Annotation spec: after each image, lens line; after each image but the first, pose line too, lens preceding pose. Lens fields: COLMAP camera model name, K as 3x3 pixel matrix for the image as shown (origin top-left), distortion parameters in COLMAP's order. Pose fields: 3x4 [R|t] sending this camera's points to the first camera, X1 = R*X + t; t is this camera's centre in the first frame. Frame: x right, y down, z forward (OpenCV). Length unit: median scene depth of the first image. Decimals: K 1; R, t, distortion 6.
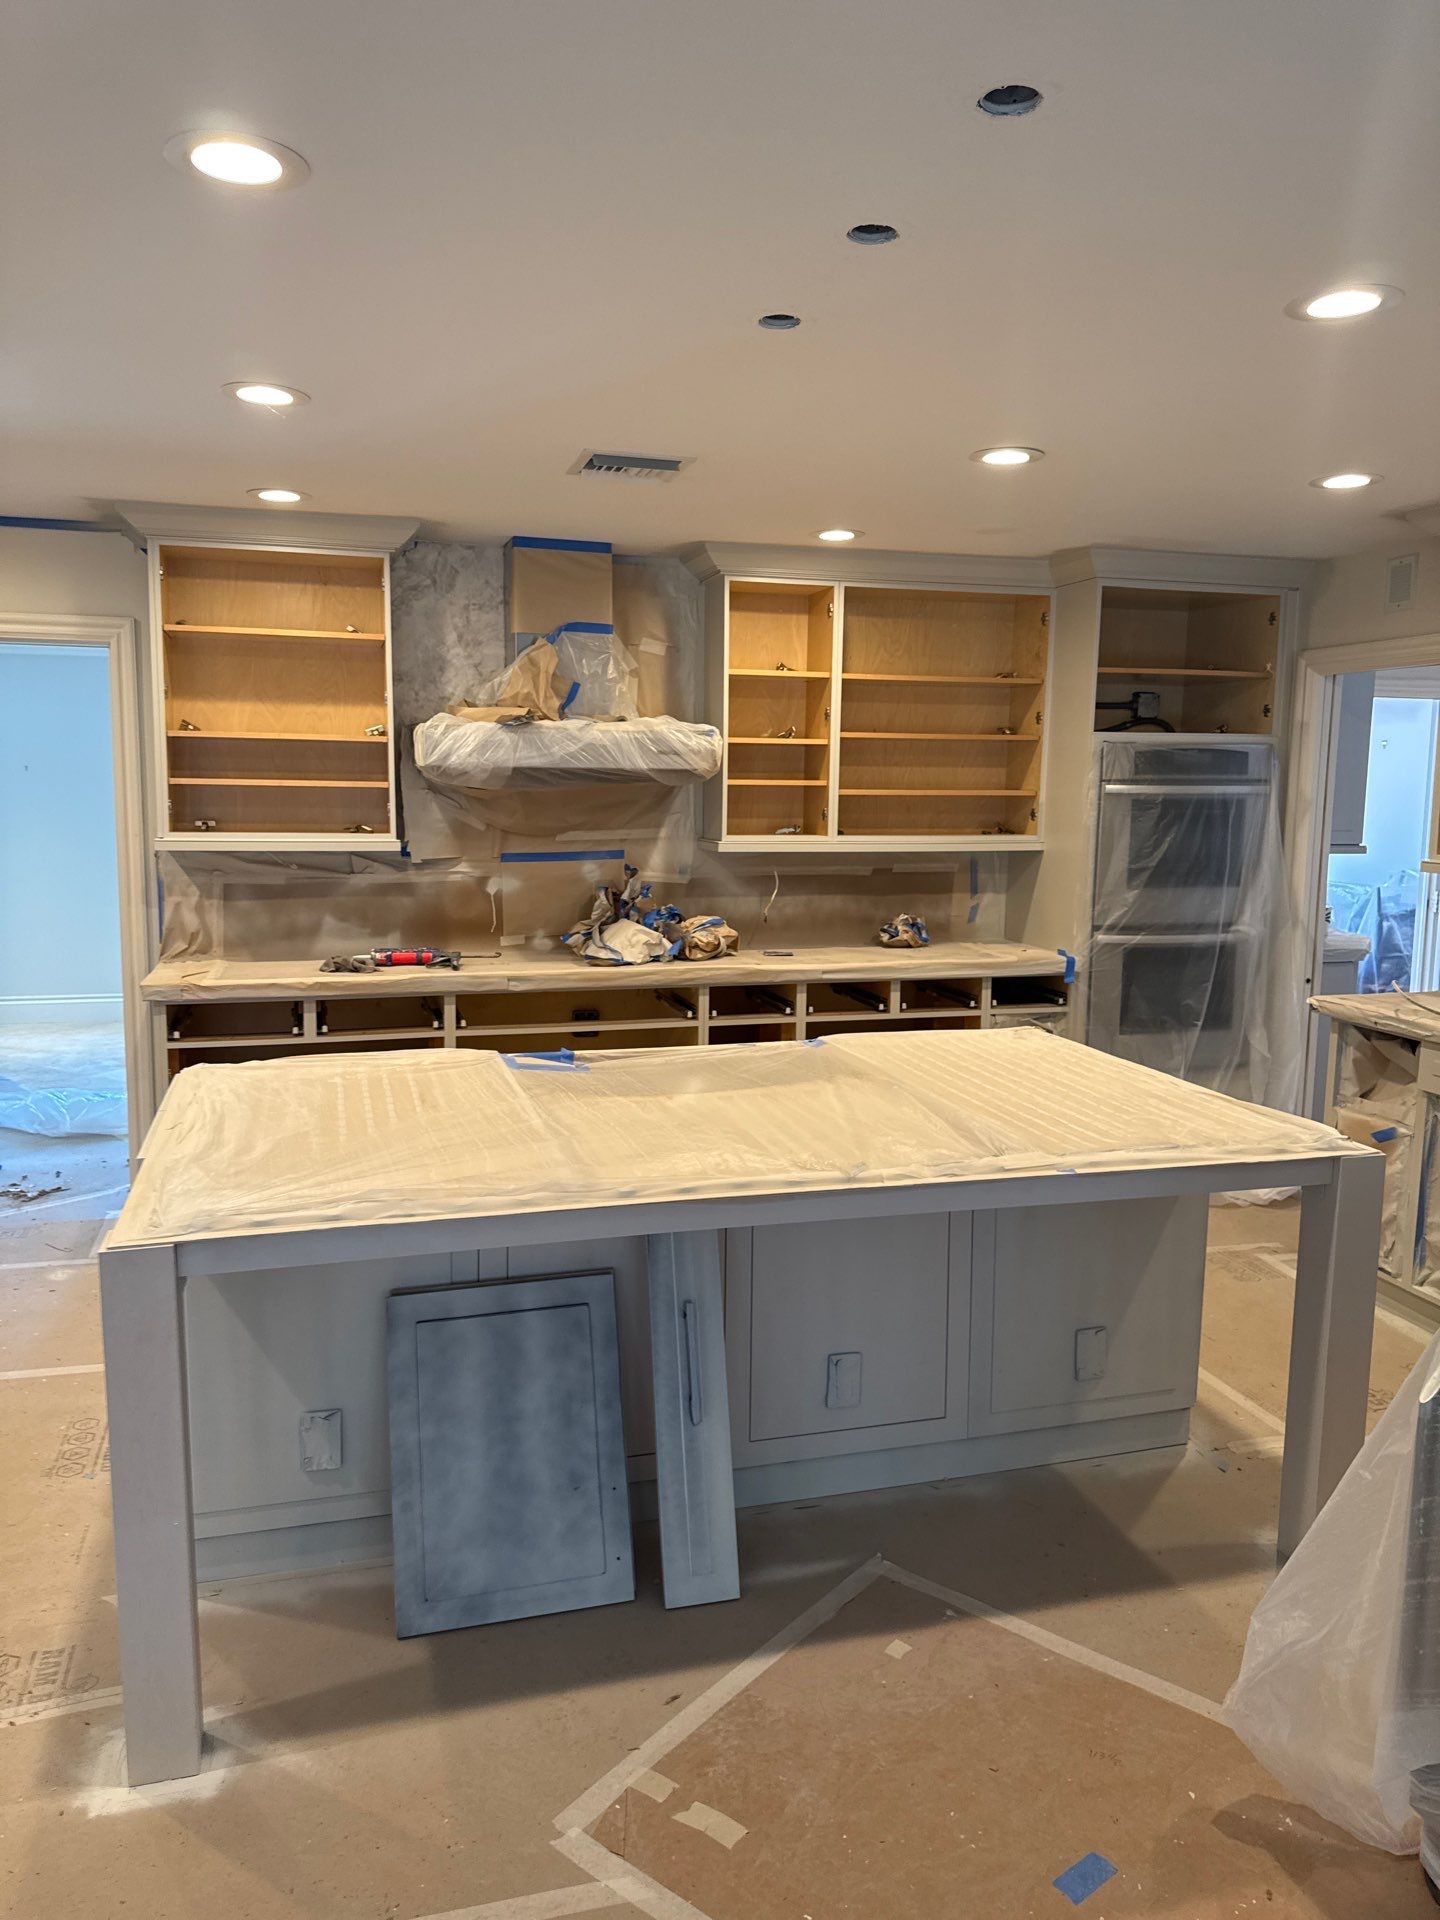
lens RADIAL K [[1327.9, 0, 706.8], [0, 1327.9, 966.1], [0, 0, 1]] dist [0.055736, -0.097007]
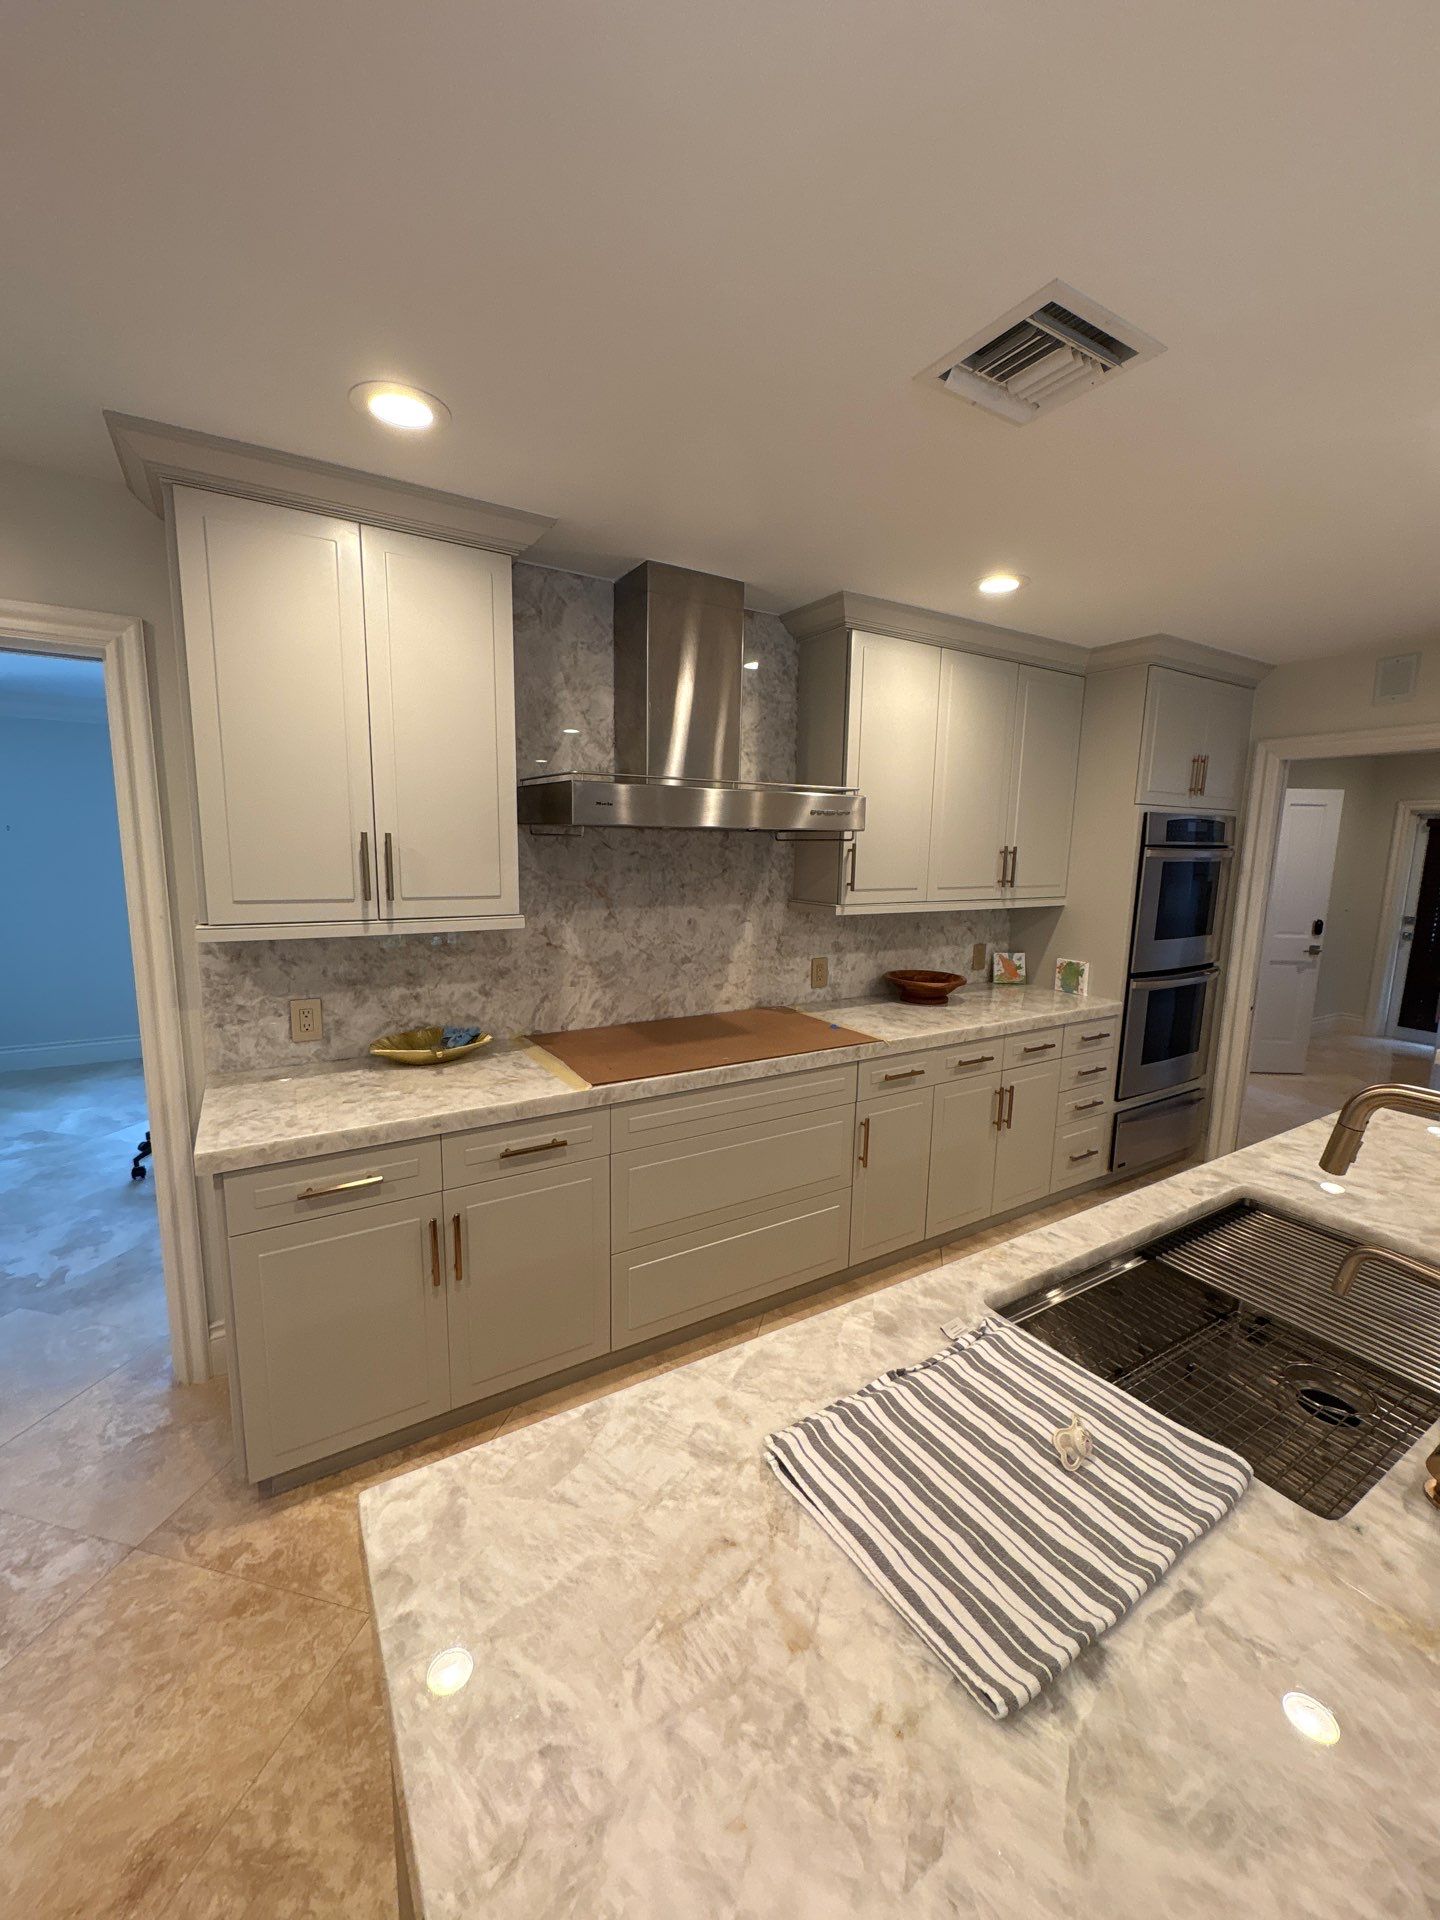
lens RADIAL K [[764.5, 0, 721.7], [0, 764.5, 959.4], [0, 0, 1]] dist [0.000286, 0.000123]
pose [[0.963452, -0.034946, 0.265591, -0.248259], [0.029519, 0.999266, 0.024398, -0.078370], [-0.266249, -0.015666, 0.963777, 0.530363]]
